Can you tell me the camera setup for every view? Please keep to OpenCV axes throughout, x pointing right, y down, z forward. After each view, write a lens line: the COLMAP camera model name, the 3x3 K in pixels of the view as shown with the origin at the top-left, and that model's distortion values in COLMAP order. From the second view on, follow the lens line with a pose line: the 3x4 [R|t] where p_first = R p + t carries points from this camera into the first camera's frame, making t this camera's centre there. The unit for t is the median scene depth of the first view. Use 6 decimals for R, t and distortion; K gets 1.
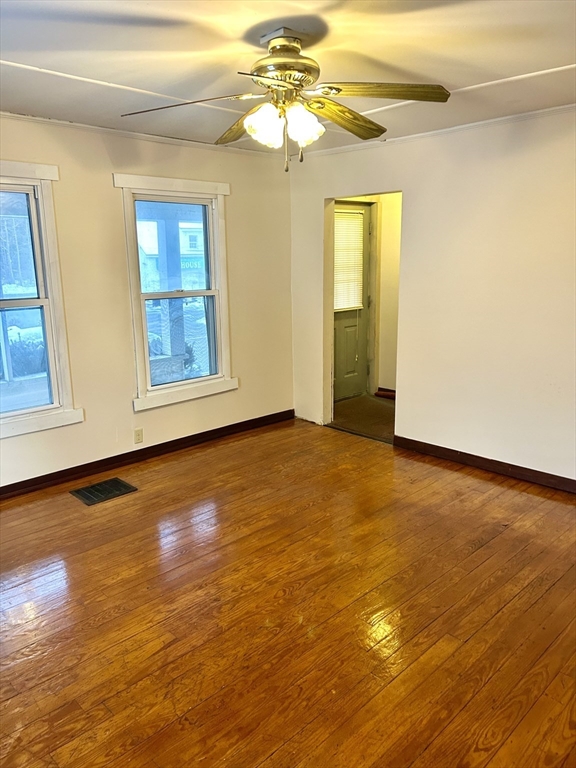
lens RADIAL K [[575.3, 0, 288.0], [0, 575.3, 384.0], [0, 0, 1]] dist [0.011668, 0.004831]
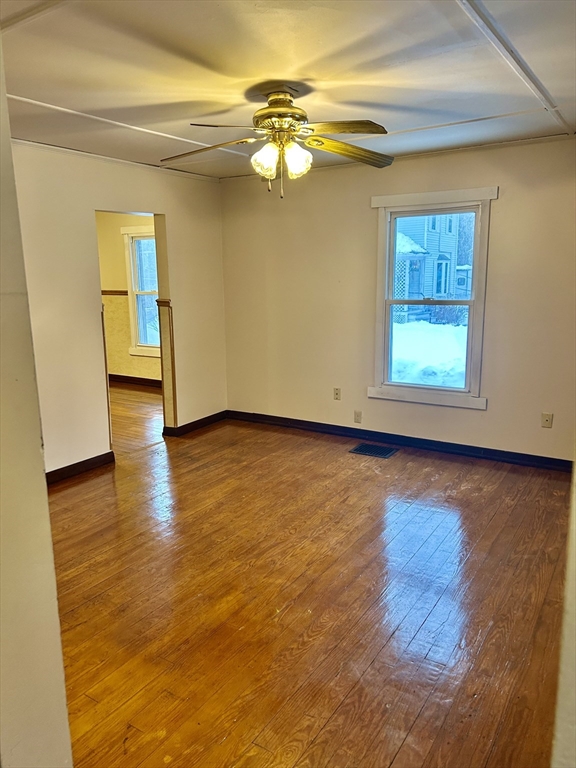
lens RADIAL K [[575.3, 0, 288.0], [0, 575.3, 384.0], [0, 0, 1]] dist [0.011668, 0.004831]
pose [[-0.973569, 0.072349, -0.216633, 0.255127], [-0.017988, 0.921267, 0.388514, -0.441654], [0.227685, 0.382142, -0.895615, 2.061814]]
